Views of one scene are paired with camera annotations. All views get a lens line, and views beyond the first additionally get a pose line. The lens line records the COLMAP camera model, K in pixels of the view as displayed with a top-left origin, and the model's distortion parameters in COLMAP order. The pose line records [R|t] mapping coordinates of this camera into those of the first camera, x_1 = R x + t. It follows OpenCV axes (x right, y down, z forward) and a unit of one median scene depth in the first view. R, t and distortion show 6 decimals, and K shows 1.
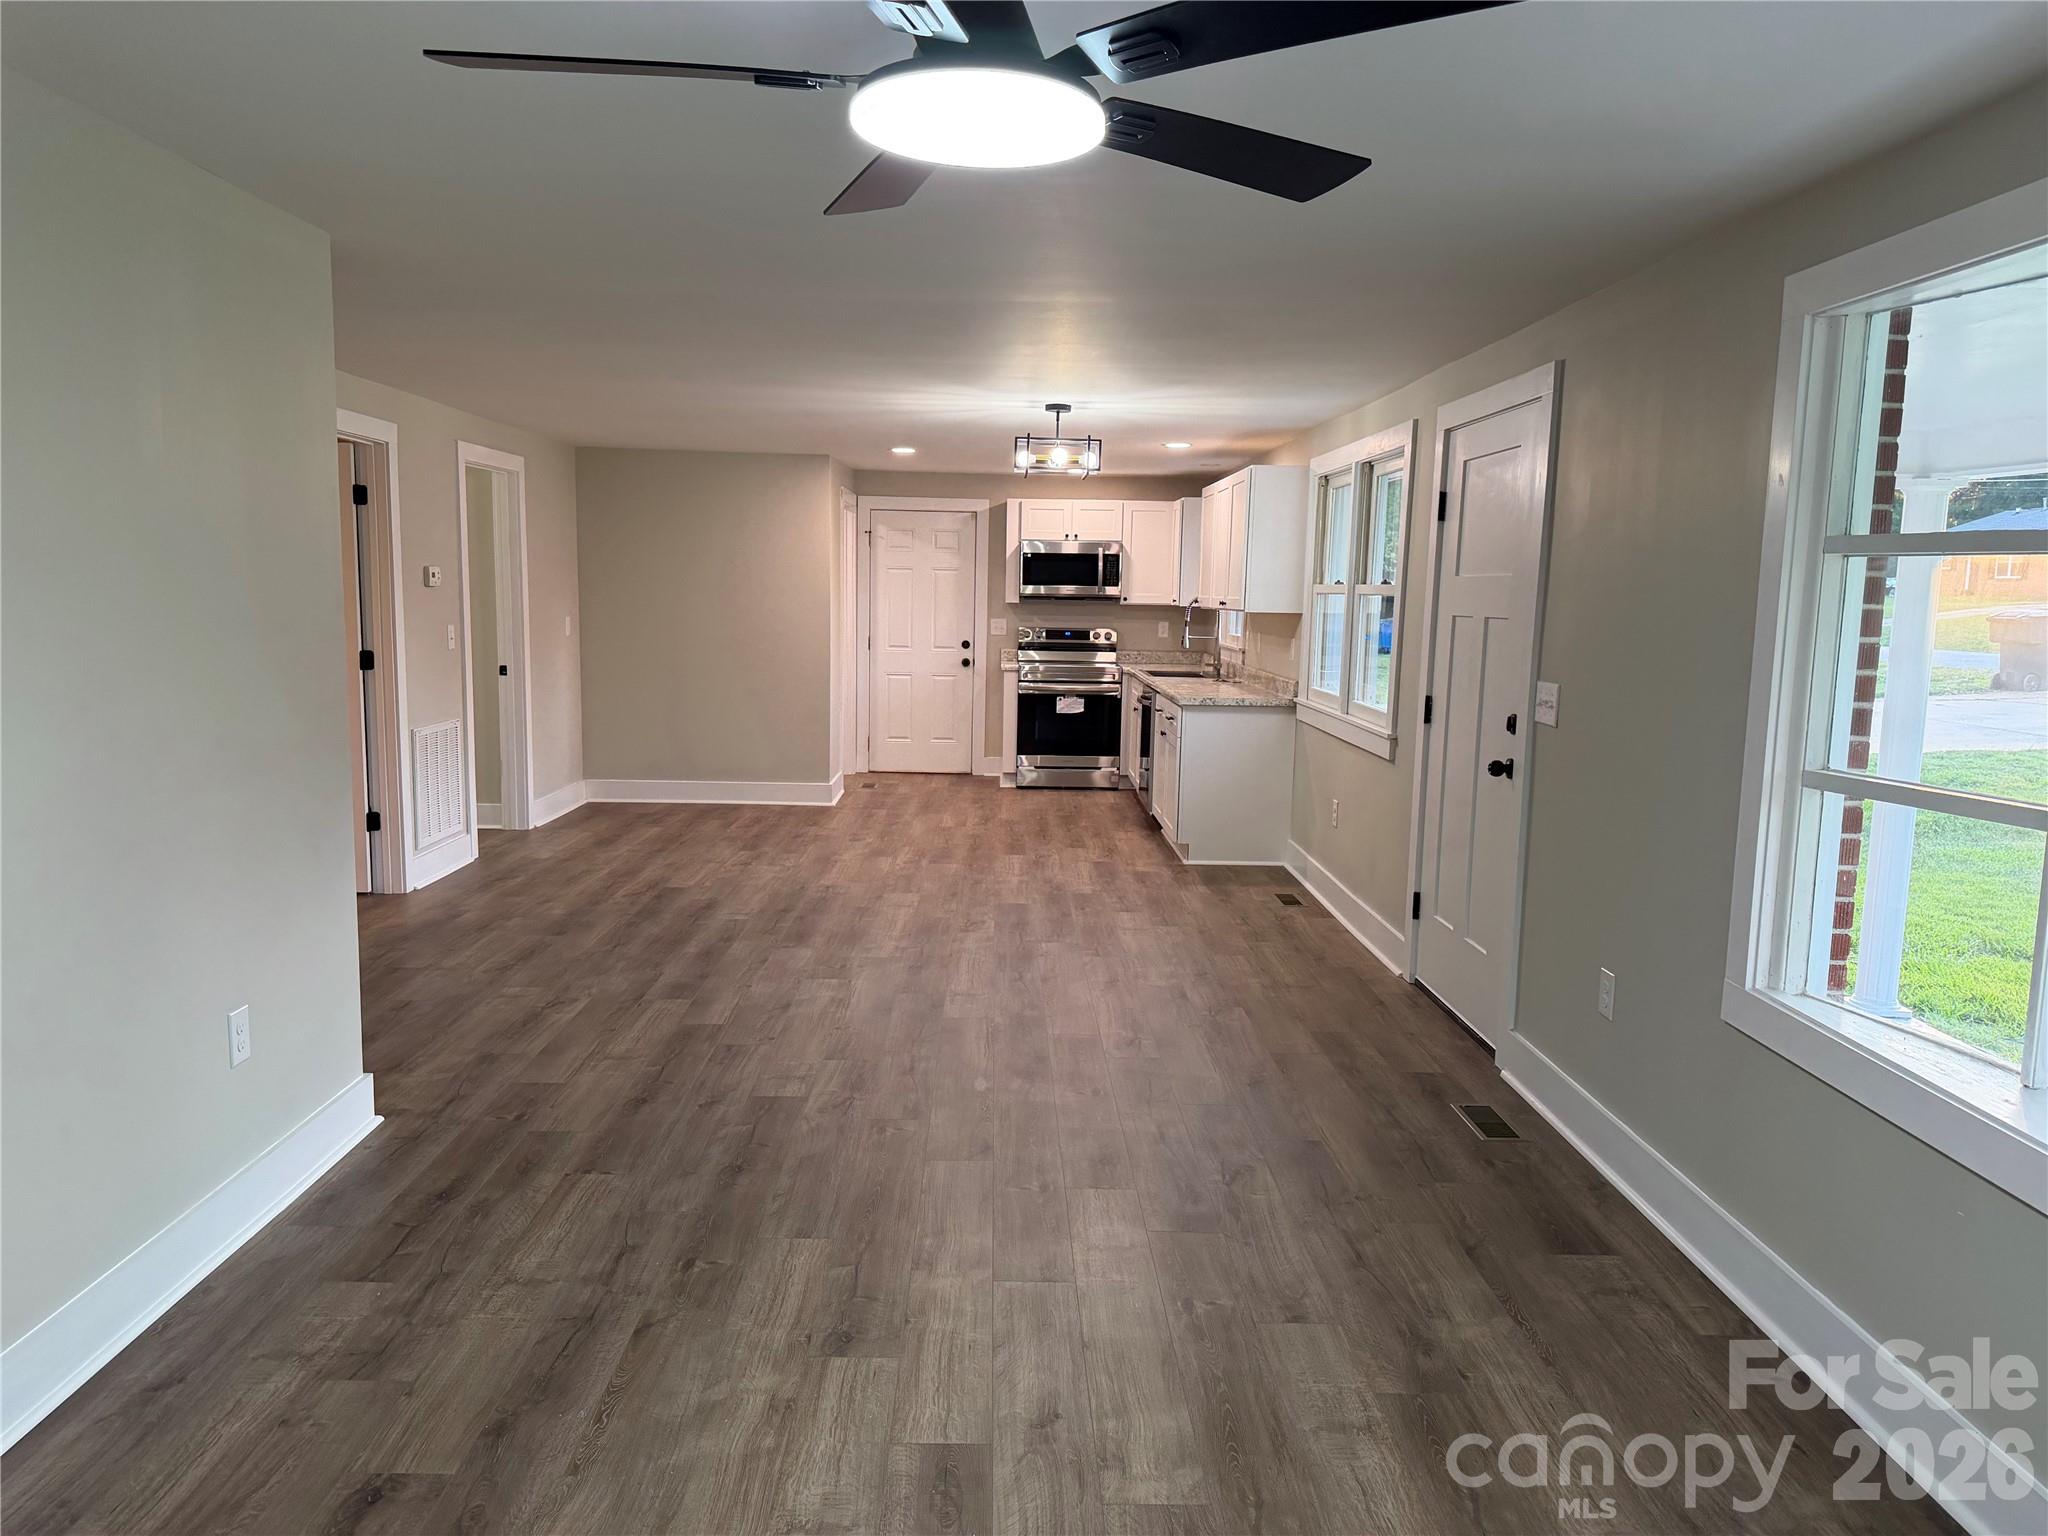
lens RADIAL K [[1440.3, 0, 1024.3], [0, 1440.3, 768.5], [0, 0, 1]] dist [0.058725, -0.085328]
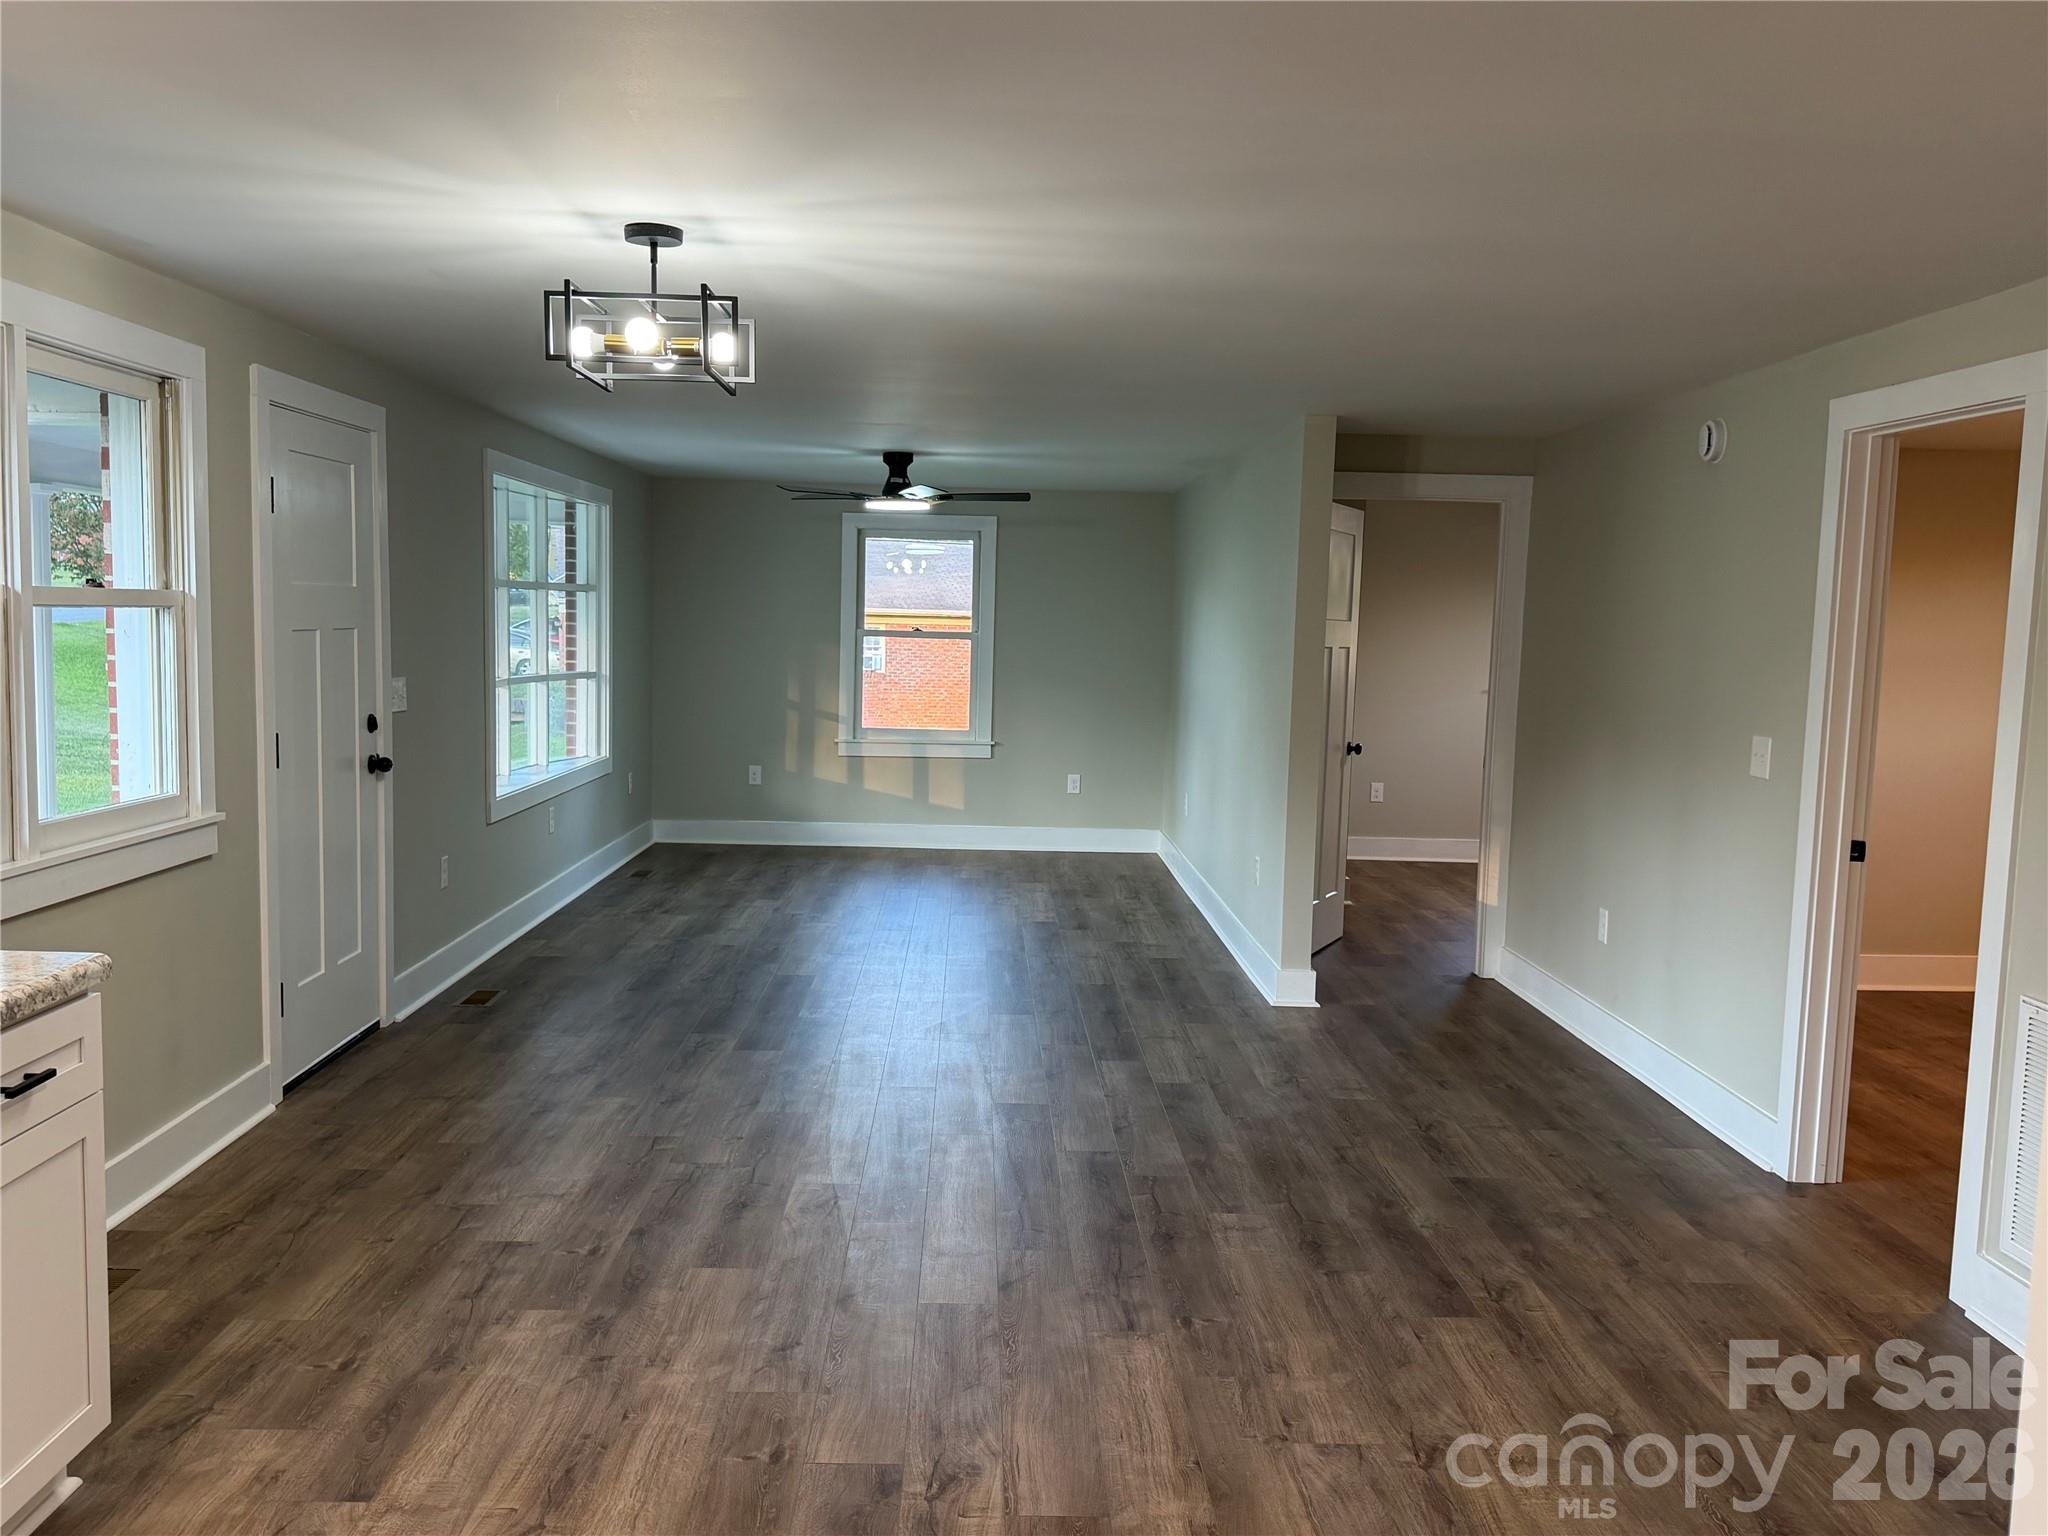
lens RADIAL K [[1754.8, 0, 1020.5], [0, 1754.8, 792.2], [0, 0, 1]] dist [0.091315, -0.158981]
pose [[-0.998815, -0.047481, -0.010644, -0.060023], [-0.048659, 0.973307, 0.224289, -0.130685], [-0.000290, 0.224542, -0.974464, 0.998425]]
